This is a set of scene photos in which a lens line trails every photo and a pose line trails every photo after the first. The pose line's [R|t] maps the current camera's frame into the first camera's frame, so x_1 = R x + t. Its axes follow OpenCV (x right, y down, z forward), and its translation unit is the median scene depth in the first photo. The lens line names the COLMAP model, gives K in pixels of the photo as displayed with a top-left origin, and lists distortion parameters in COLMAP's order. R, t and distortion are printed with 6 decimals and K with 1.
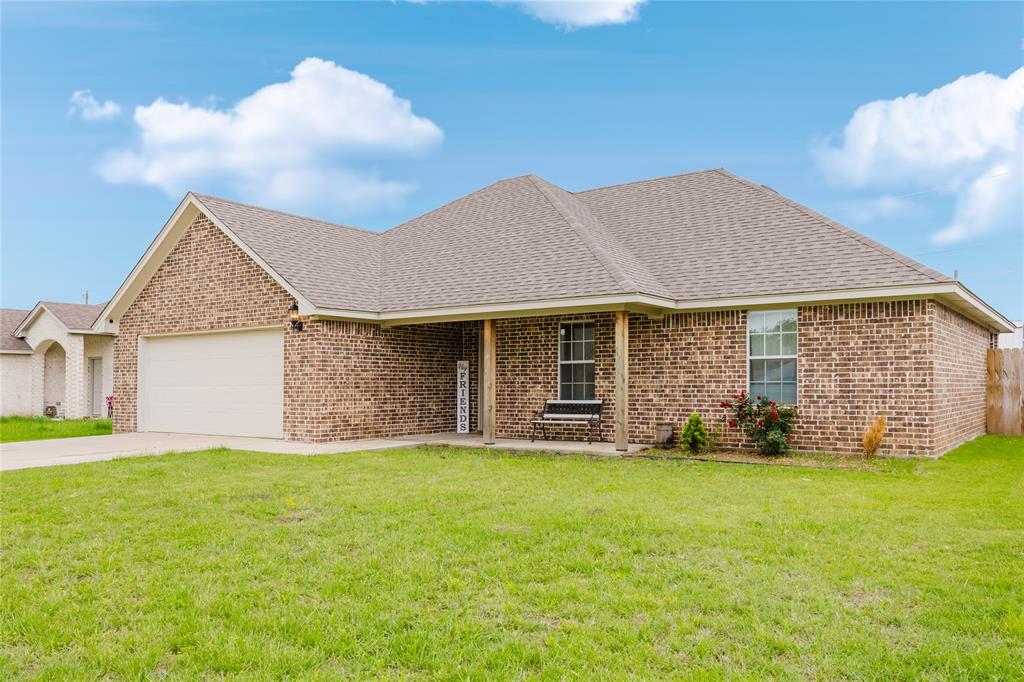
lens RADIAL K [[796.6, 0, 512.0], [0, 796.6, 380.1], [0, 0, 1]] dist [0.002634, 0.000525]
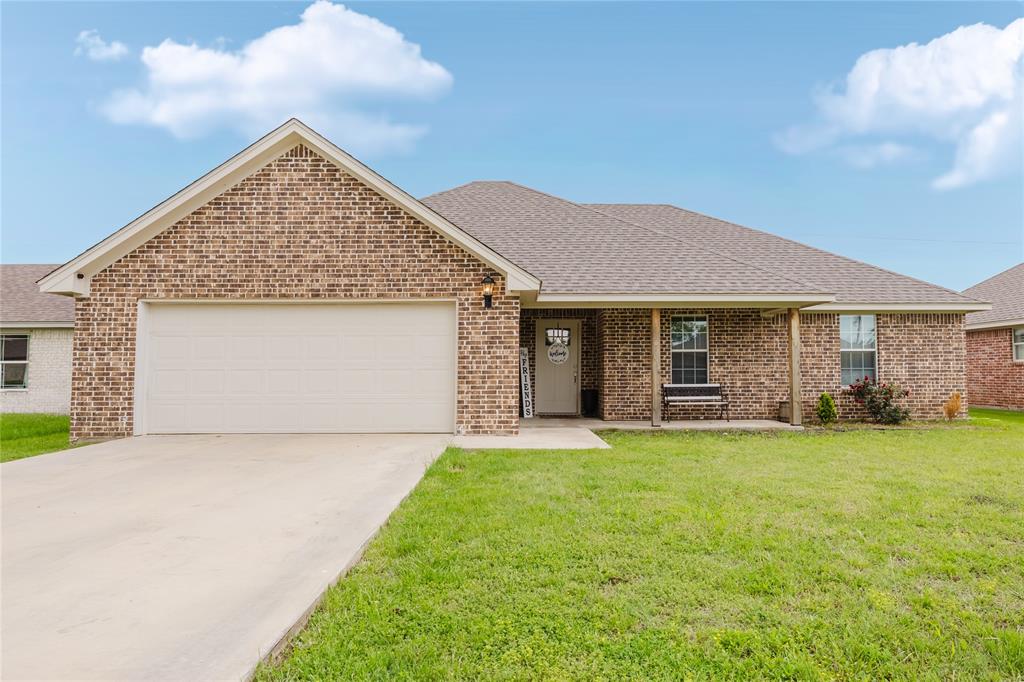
lens RADIAL K [[597.3, 0, 529.4], [0, 597.3, 353.7], [0, 0, 1]] dist [-0.003581, -0.000378]
pose [[0.806207, 0.021306, 0.591250, -0.600244], [-0.003863, 0.999520, -0.030752, 0.008813], [-0.591621, 0.022509, 0.805902, 0.435899]]
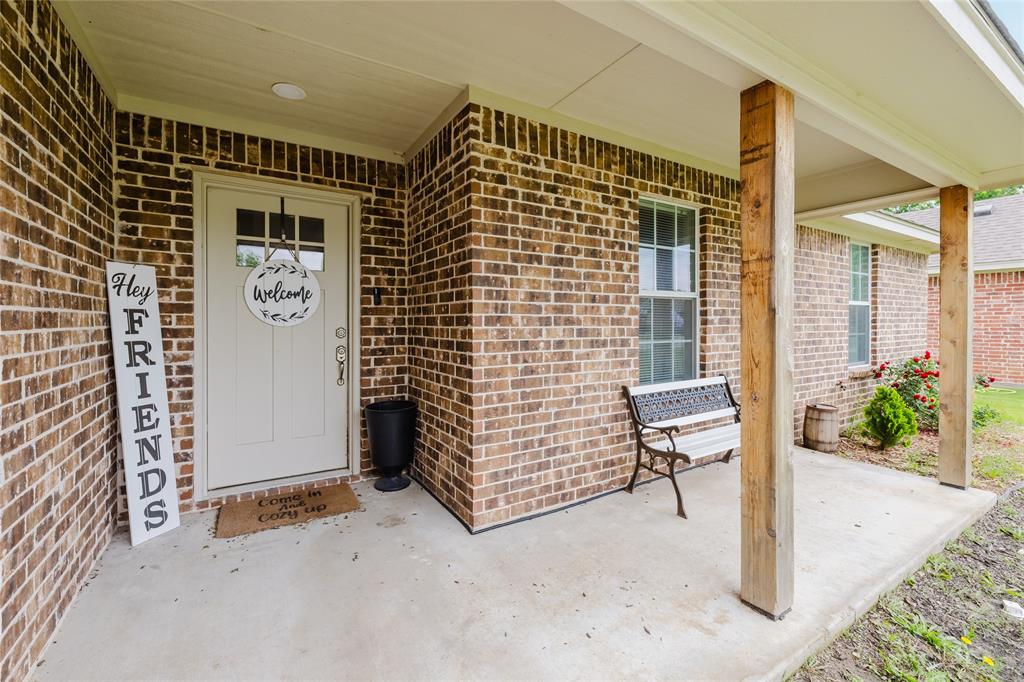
lens RADIAL K [[434.7, 0, 509.3], [0, 434.7, 328.3], [0, 0, 1]] dist [0.000310, 0.000018]
pose [[0.383768, -0.009746, 0.923378, -0.172700], [-0.005289, 0.999905, 0.012752, -0.006138], [-0.923414, -0.009778, 0.383680, 0.969847]]
